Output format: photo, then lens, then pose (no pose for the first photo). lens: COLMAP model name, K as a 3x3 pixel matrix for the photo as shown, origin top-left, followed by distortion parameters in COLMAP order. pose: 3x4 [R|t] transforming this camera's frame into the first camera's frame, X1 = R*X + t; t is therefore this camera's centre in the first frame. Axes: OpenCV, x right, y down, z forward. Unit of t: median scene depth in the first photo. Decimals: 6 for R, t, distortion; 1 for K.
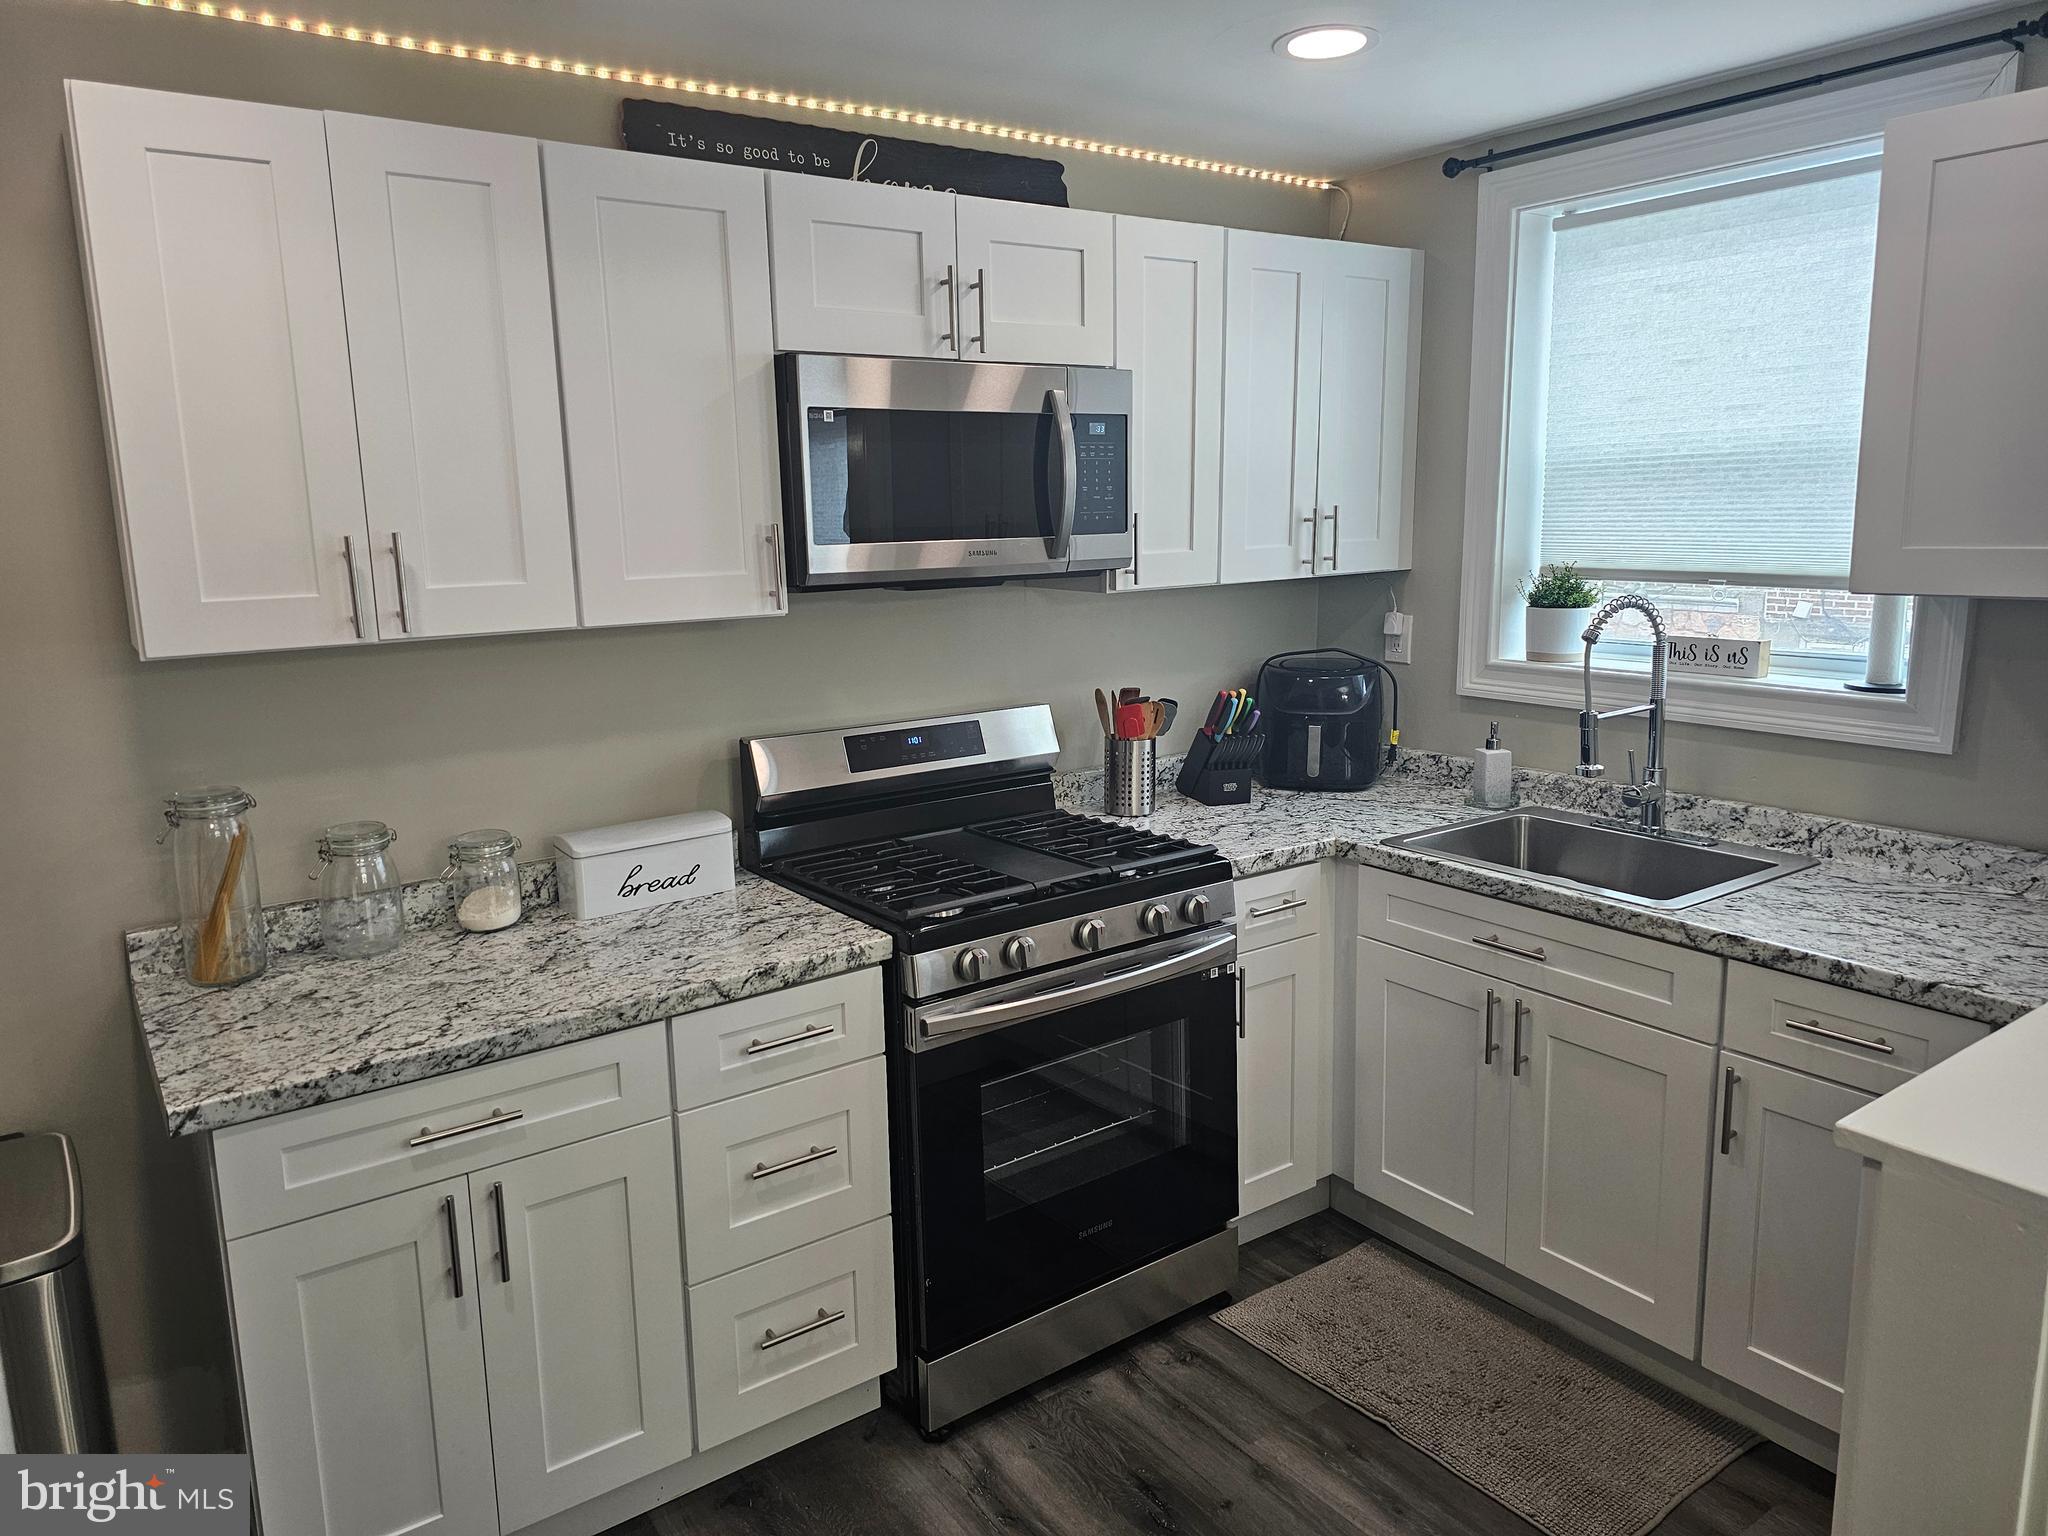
lens RADIAL K [[1390.0, 0, 967.3], [0, 1390.0, 752.6], [0, 0, 1]] dist [0.072037, -0.044991]
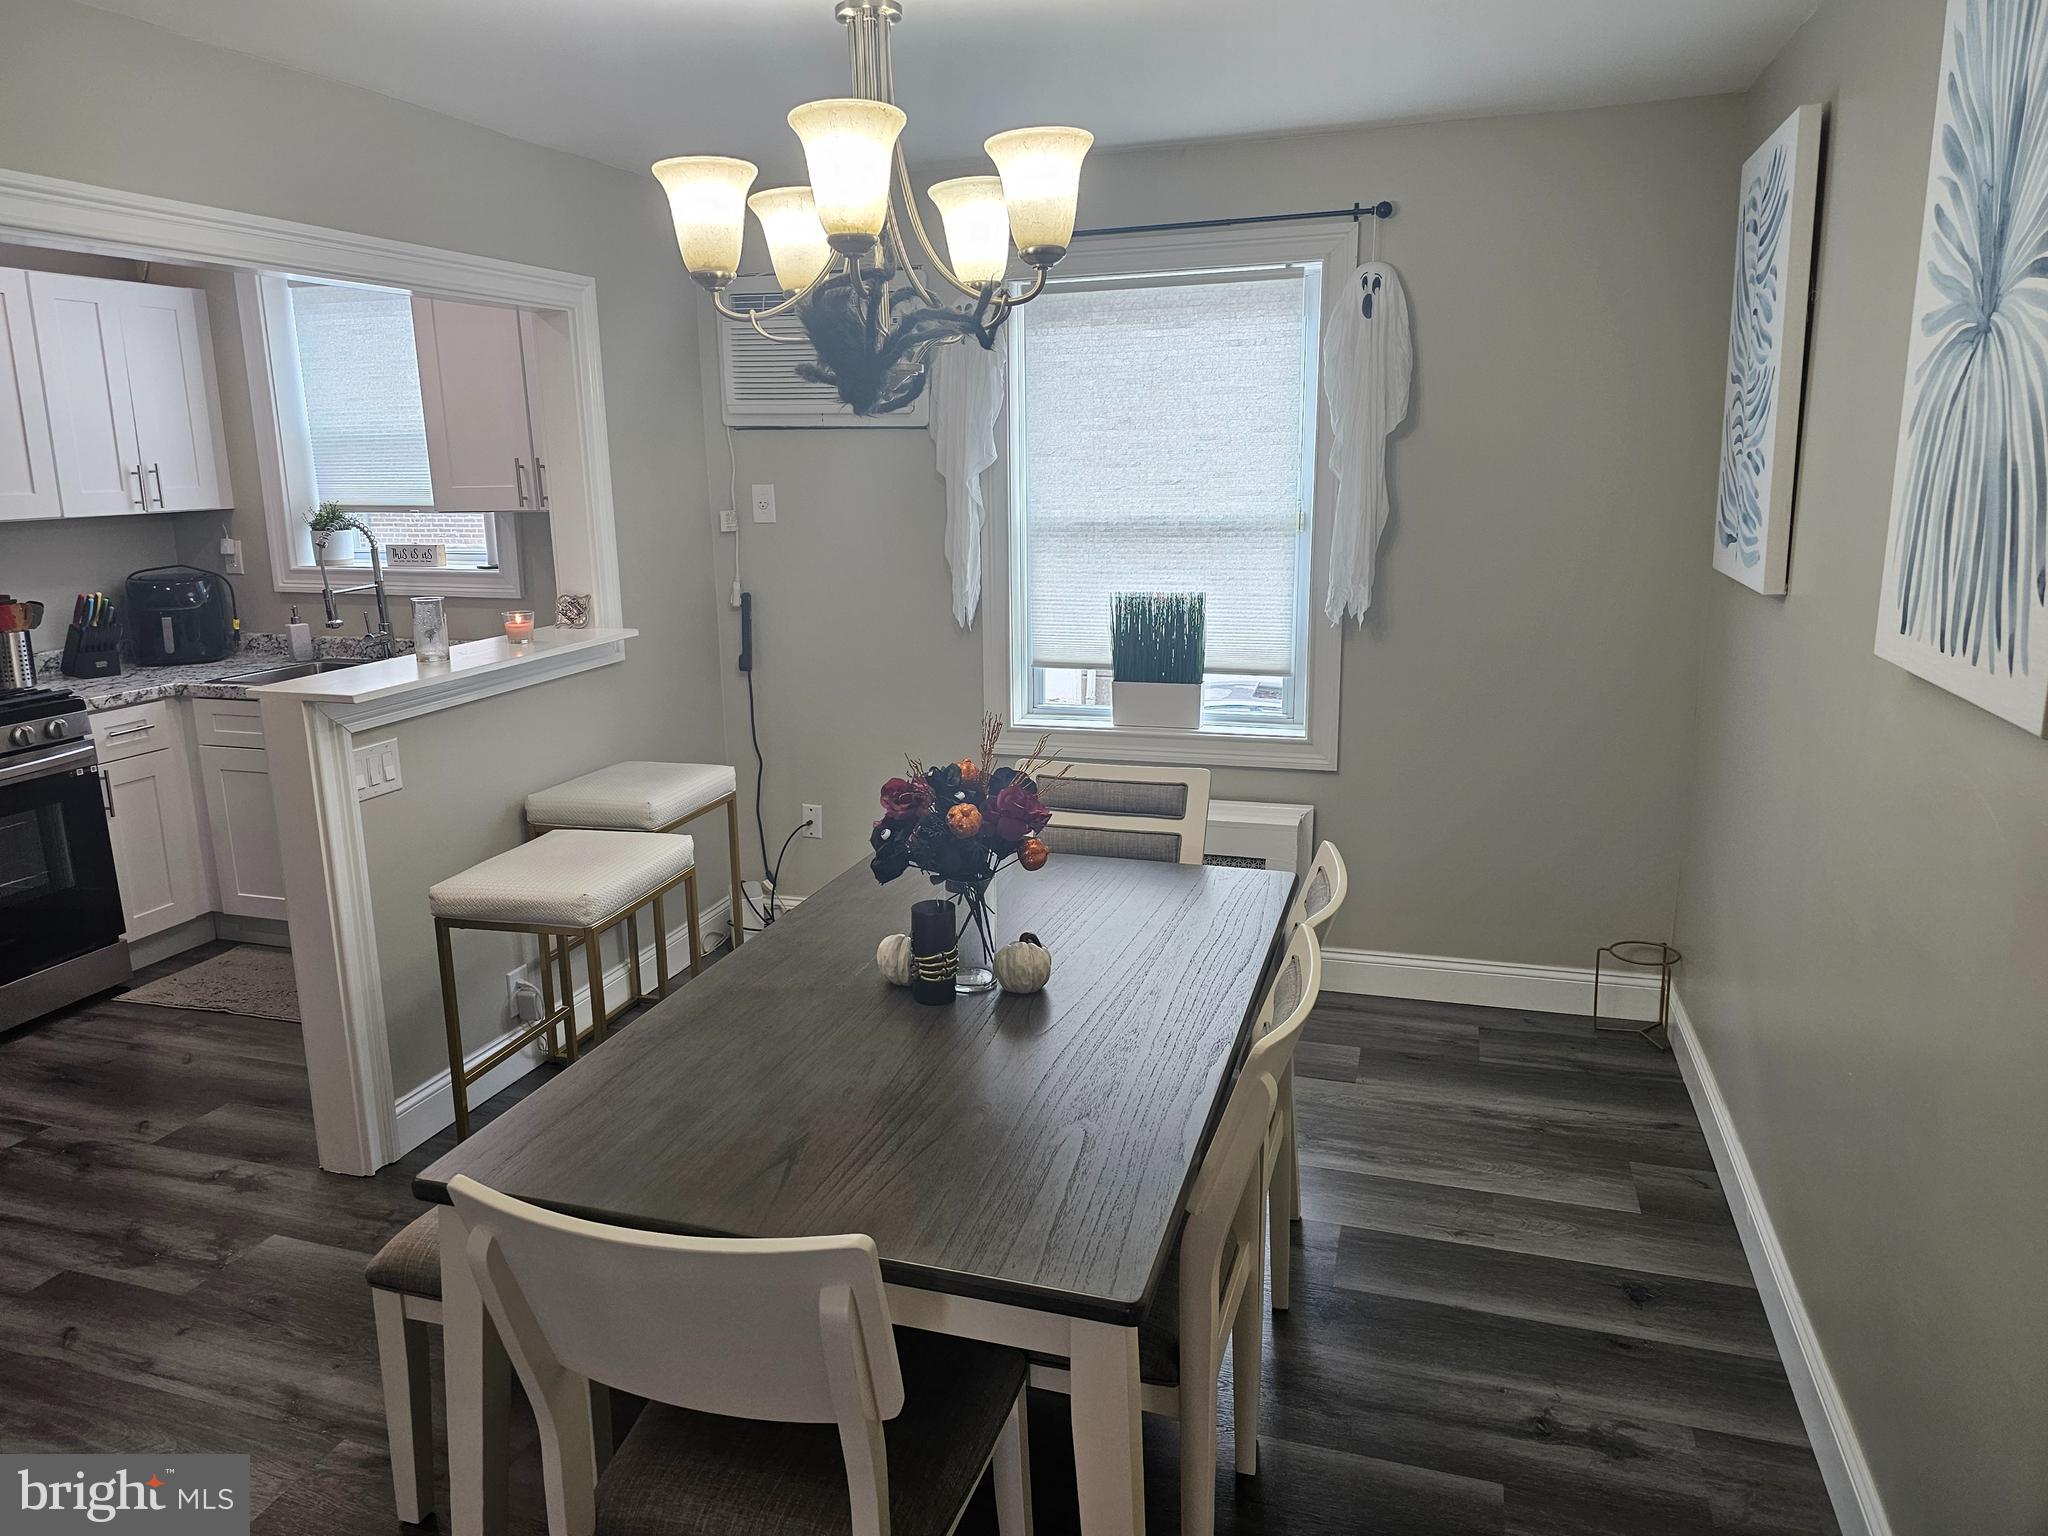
lens RADIAL K [[1424.8, 0, 1032.6], [0, 1424.8, 758.0], [0, 0, 1]] dist [-0.002908, -0.004475]
pose [[0.785562, -0.120966, 0.606844, 0.051762], [0.105946, 0.992518, 0.060696, 0.148971], [-0.609646, 0.016612, 0.792500, -0.799591]]
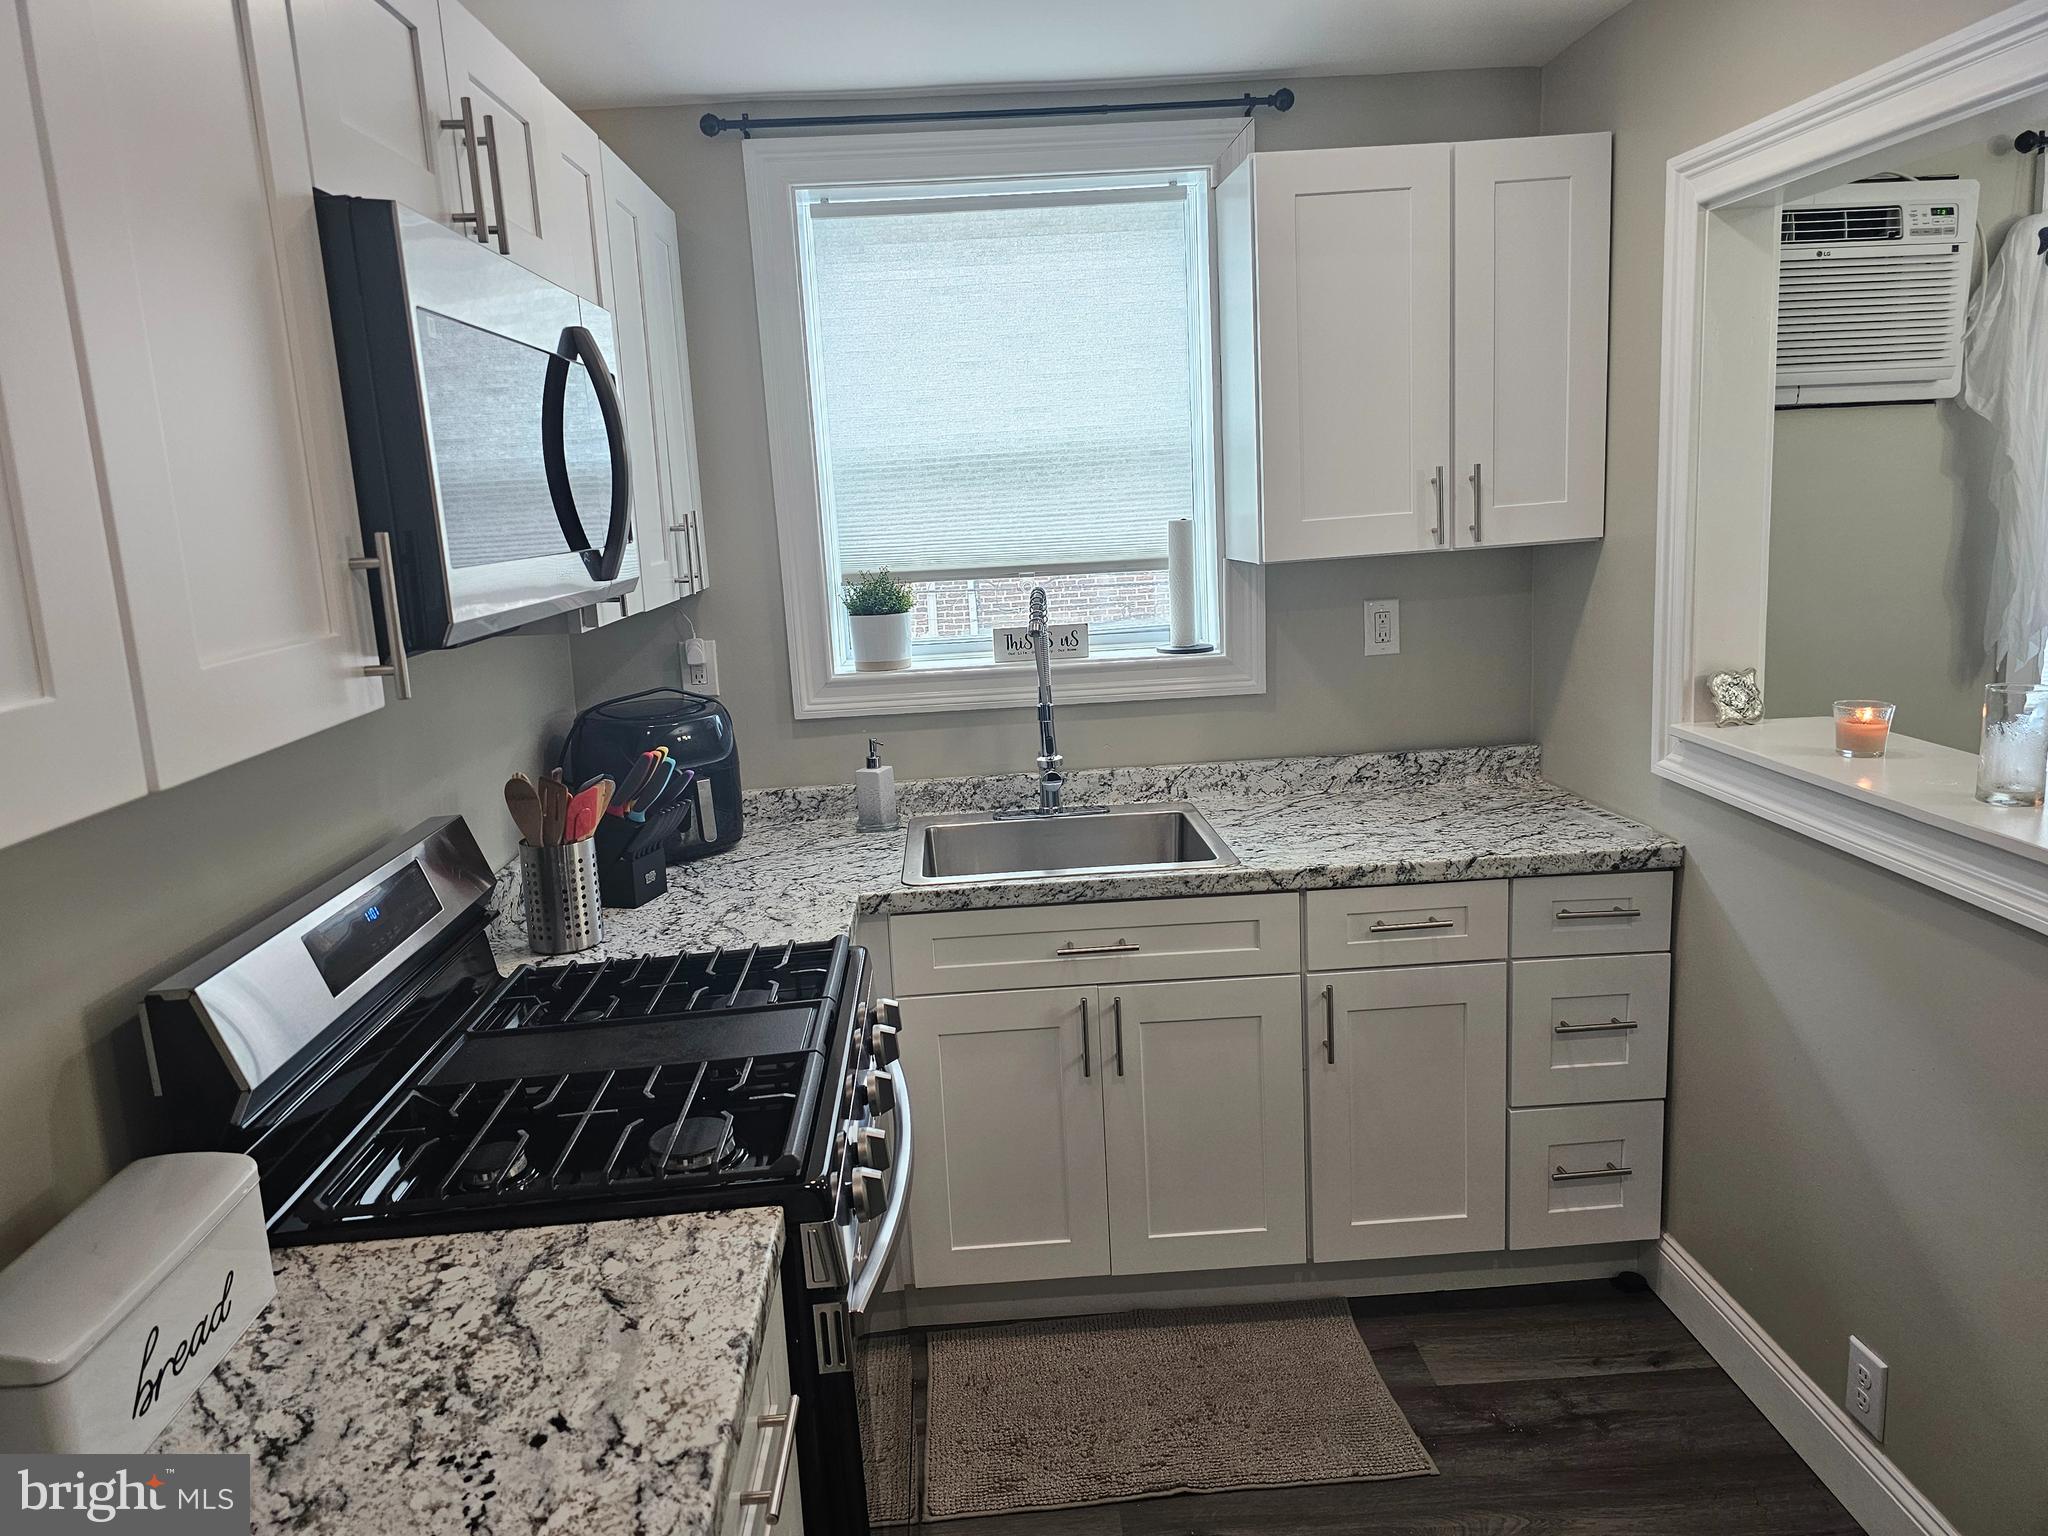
lens RADIAL K [[1390.0, 0, 1026.0], [0, 1390.0, 749.6], [0, 0, 1]] dist [0.072037, -0.044991]
pose [[0.537340, -0.164088, 0.827249, -0.373387], [0.194171, 0.978609, 0.067988, -0.064000], [-0.820709, 0.124095, 0.557707, 0.445887]]
